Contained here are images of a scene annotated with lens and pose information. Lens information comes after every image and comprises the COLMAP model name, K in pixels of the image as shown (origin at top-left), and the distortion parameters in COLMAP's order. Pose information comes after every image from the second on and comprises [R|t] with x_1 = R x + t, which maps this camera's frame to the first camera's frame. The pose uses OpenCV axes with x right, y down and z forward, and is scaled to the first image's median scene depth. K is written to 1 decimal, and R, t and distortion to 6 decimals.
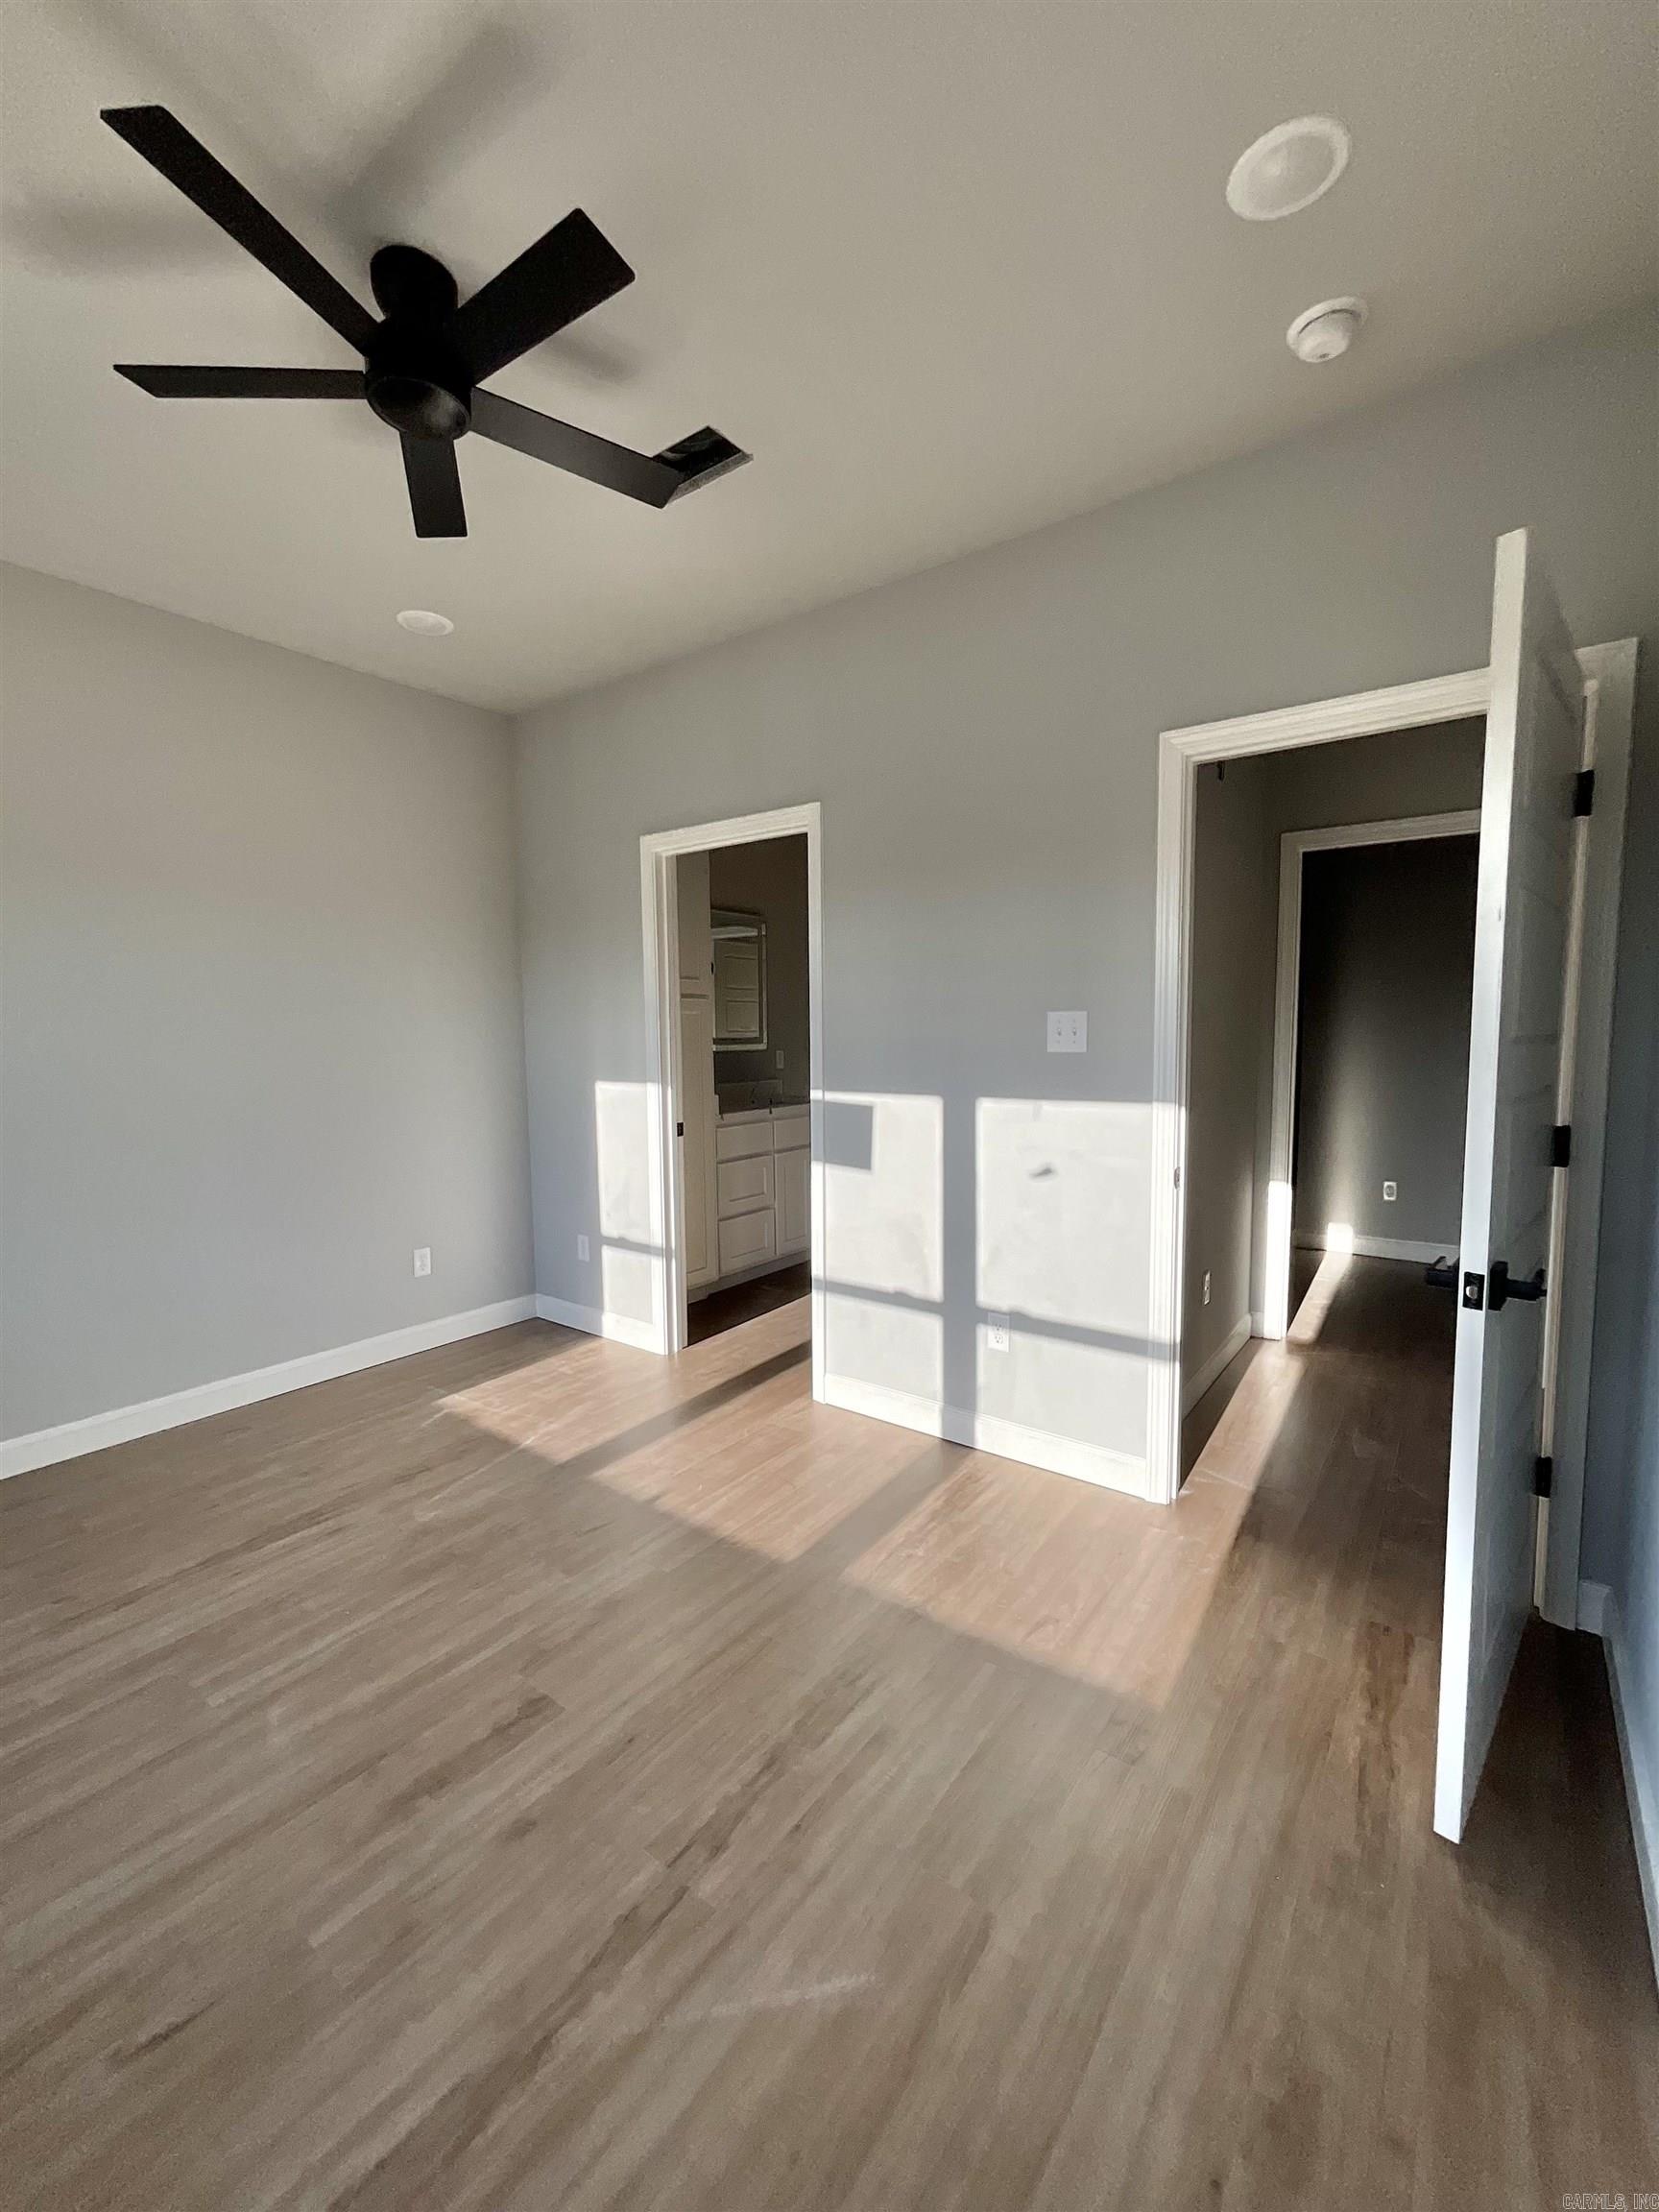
lens RADIAL K [[889.0, 0, 839.7], [0, 889.0, 1100.9], [0, 0, 1]] dist [0.001544, -0.000524]
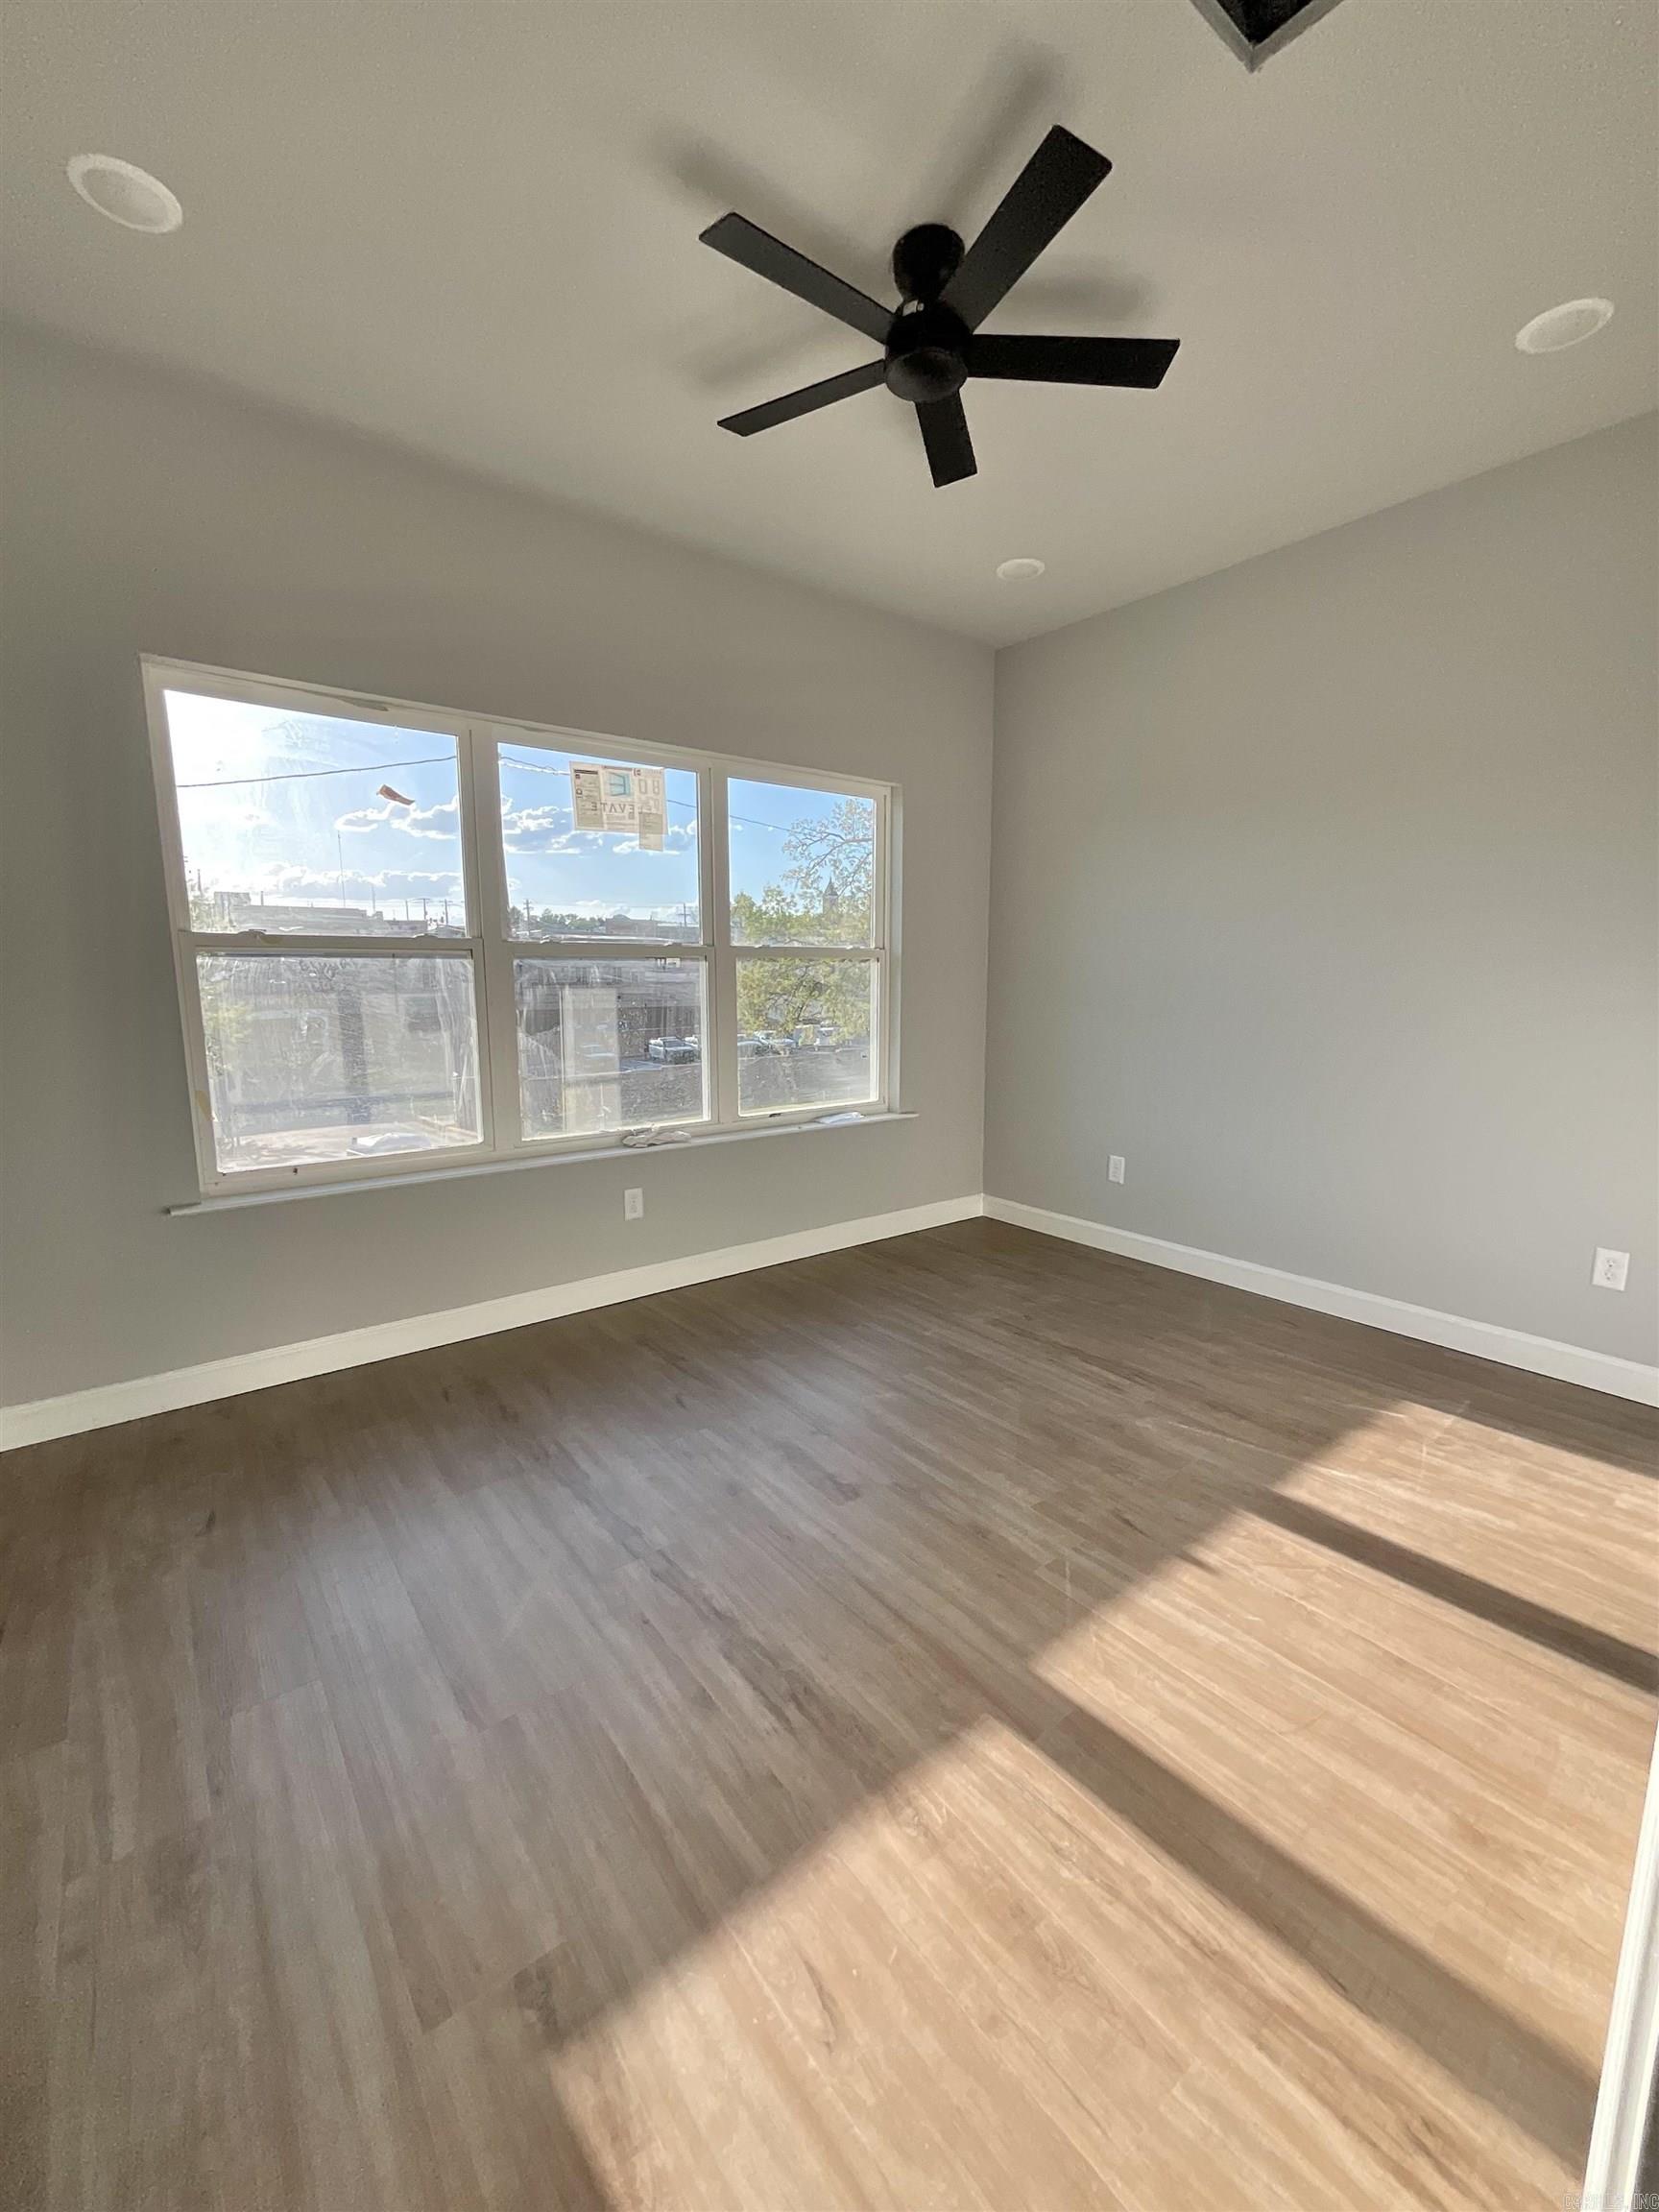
lens RADIAL K [[889.0, 0, 833.9], [0, 889.0, 1114.9], [0, 0, 1]] dist [0.001544, -0.000524]
pose [[-0.262559, 0.163591, -0.950947, 0.566084], [-0.072991, 0.979333, 0.188627, -0.044678], [0.962151, 0.118937, -0.245191, 0.923294]]
